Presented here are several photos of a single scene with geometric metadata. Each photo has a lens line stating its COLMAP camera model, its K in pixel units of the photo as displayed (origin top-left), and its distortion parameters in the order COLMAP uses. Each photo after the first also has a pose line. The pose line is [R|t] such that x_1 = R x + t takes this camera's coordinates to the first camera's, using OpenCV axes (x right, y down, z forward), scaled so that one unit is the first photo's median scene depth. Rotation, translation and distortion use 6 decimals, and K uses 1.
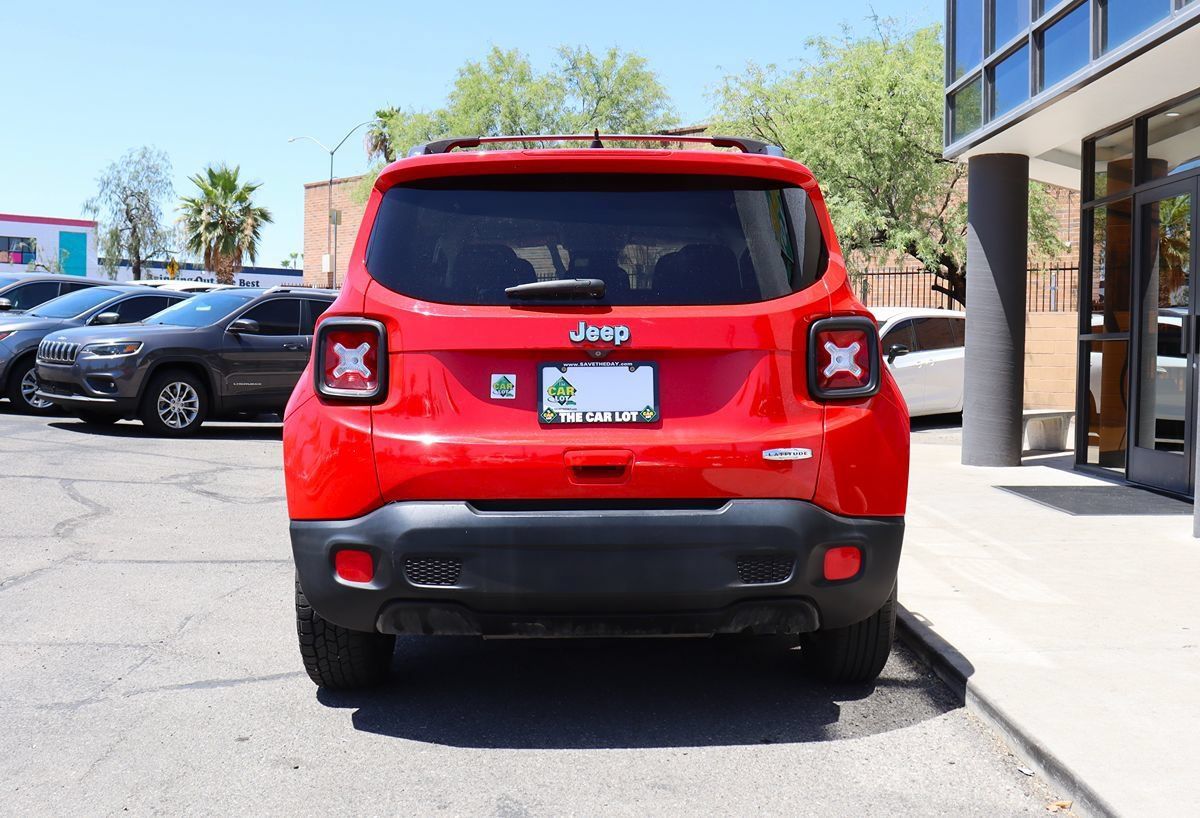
lens RADIAL K [[1327.7, 0, 638.9], [0, 1327.7, 430.5], [0, 0, 1]] dist [-0.114191, 0.000000]
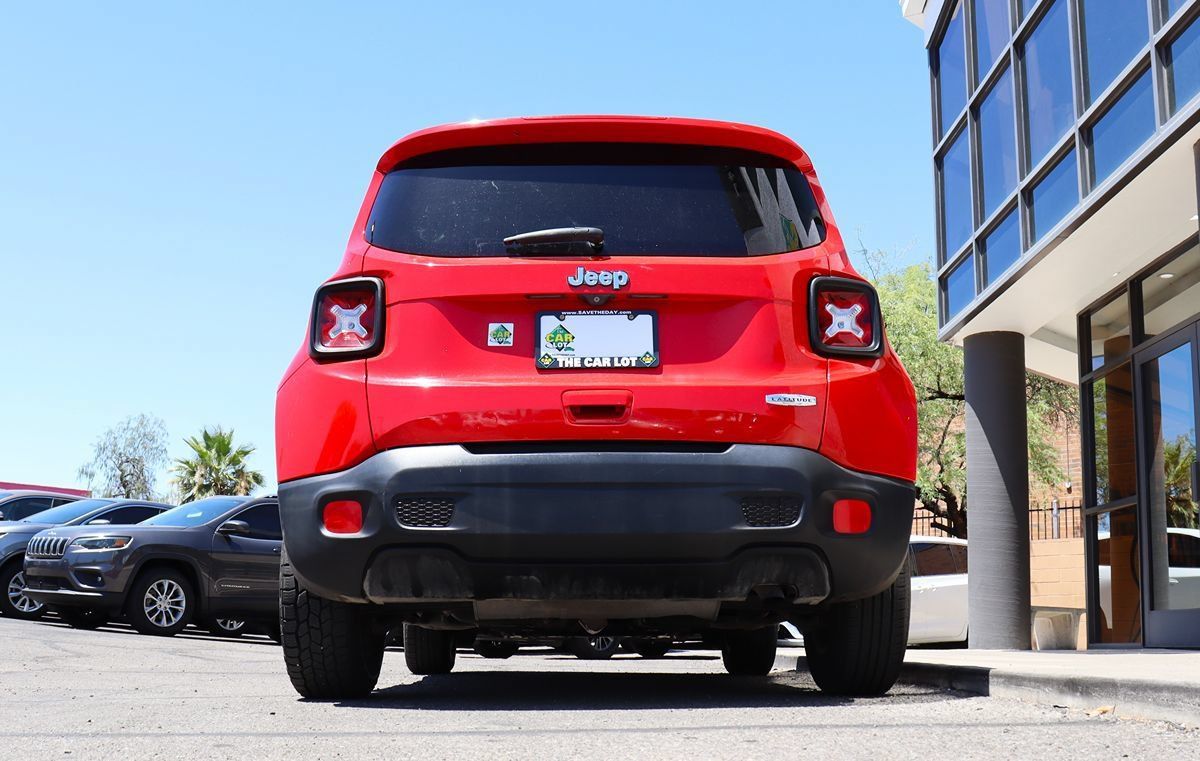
lens RADIAL K [[1348.7, 0, 576.5], [0, 1348.7, 470.9], [0, 0, 1]] dist [-0.114312, 0.000000]
pose [[0.999181, -0.003337, -0.040336, -0.005200], [-0.004191, 0.982708, -0.185116, 0.233662], [0.040256, 0.185133, 0.981889, 0.033275]]
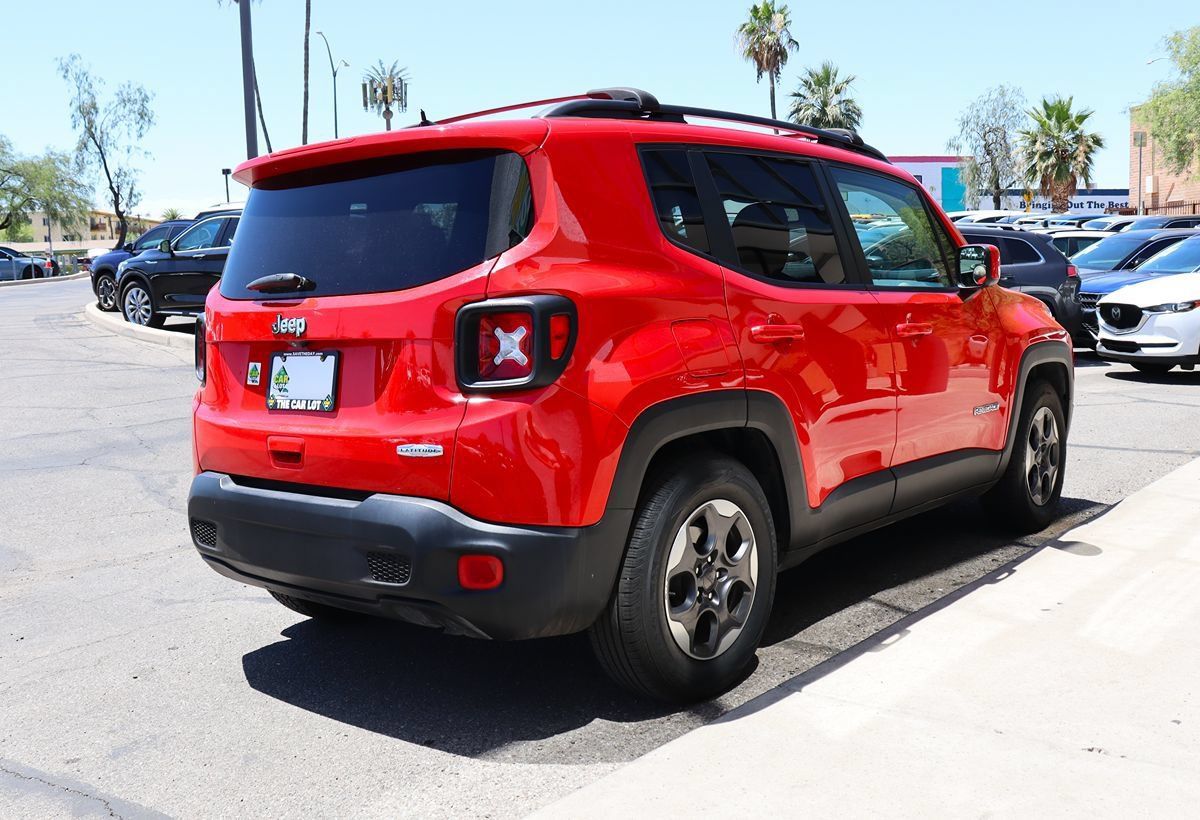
lens RADIAL K [[1201.7, 0, 621.7], [0, 1201.7, 435.8], [0, 0, 1]] dist [-0.104614, 0.000000]
pose [[0.750473, 0.054204, -0.658674, 0.724878], [-0.001224, 0.996743, 0.080629, -0.057206], [0.660900, -0.059704, 0.748096, 0.425257]]
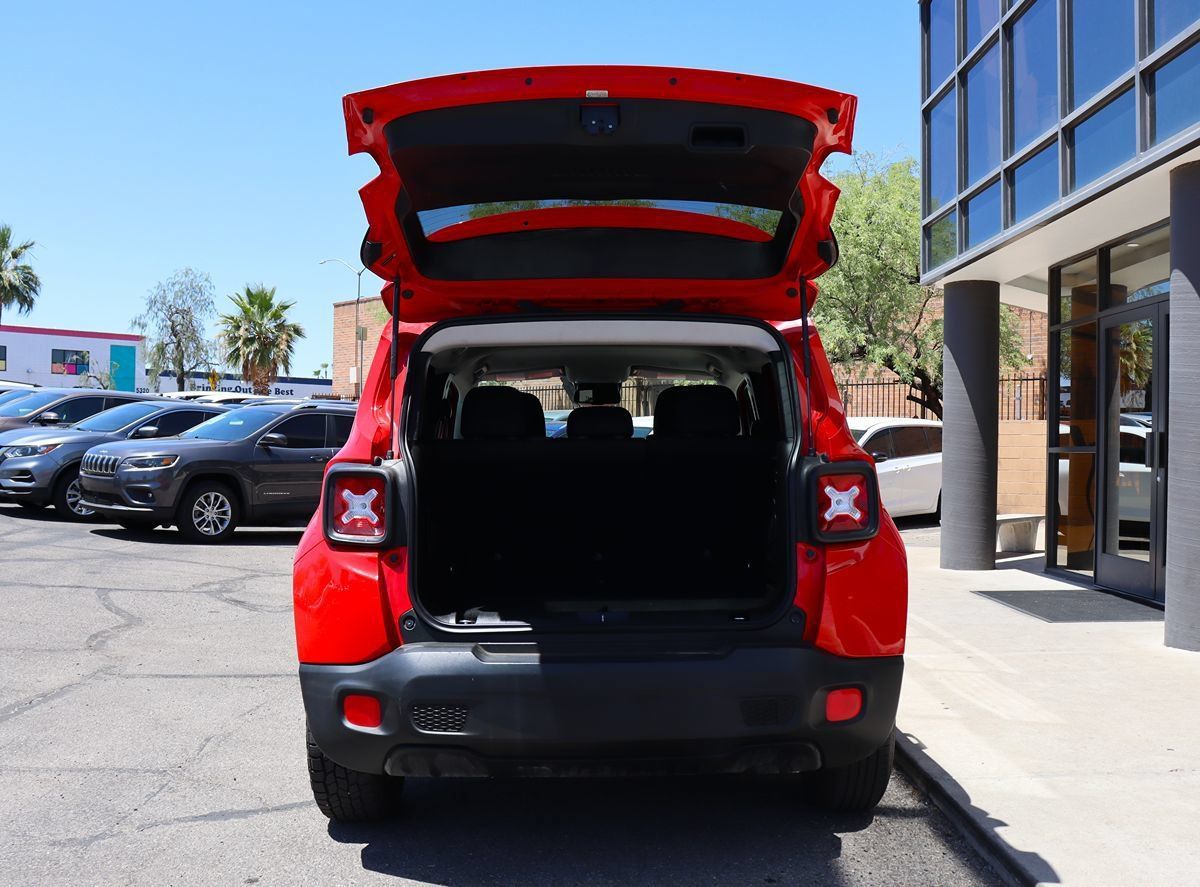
lens RADIAL K [[1203.9, 0, 654.5], [0, 1203.9, 476.1], [0, 0, 1]] dist [-0.108041, 0.000000]
pose [[0.999907, -0.004474, 0.012867, -0.002407], [0.004966, 0.999249, -0.038433, -0.037916], [-0.012685, 0.038493, 0.999178, 0.072966]]
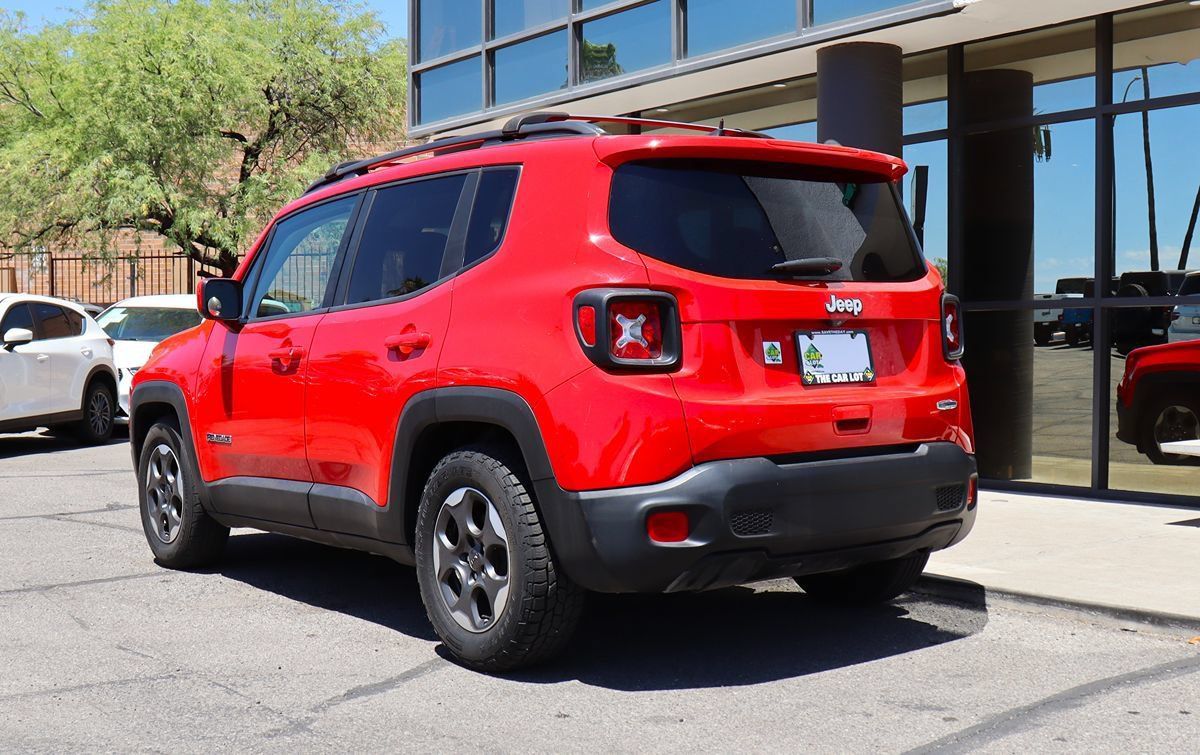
lens RADIAL K [[1503.6, 0, 653.9], [0, 1503.6, 446.3], [0, 0, 1]] dist [-0.148482, 0.000000]
pose [[0.798158, -0.051779, 0.600219, -0.869403], [0.048272, 0.998593, 0.021954, 0.011677], [-0.600511, 0.011452, 0.799534, 0.053573]]
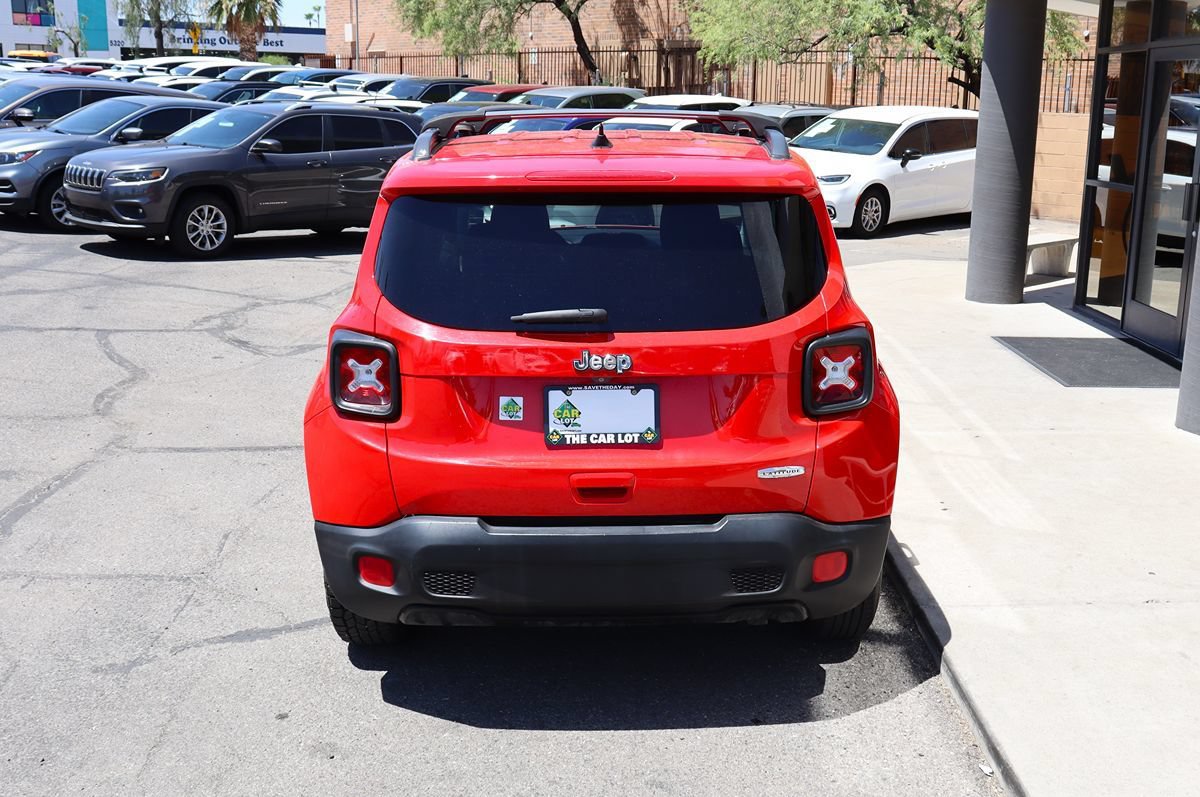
lens RADIAL K [[1271.3, 0, 670.3], [0, 1271.3, 468.4], [0, 0, 1]] dist [-0.112031, 0.000000]
pose [[0.999959, 0.003652, 0.008333, 0.014105], [-0.005429, 0.974487, 0.224378, -0.196845], [-0.007301, -0.224414, 0.974467, 0.012218]]
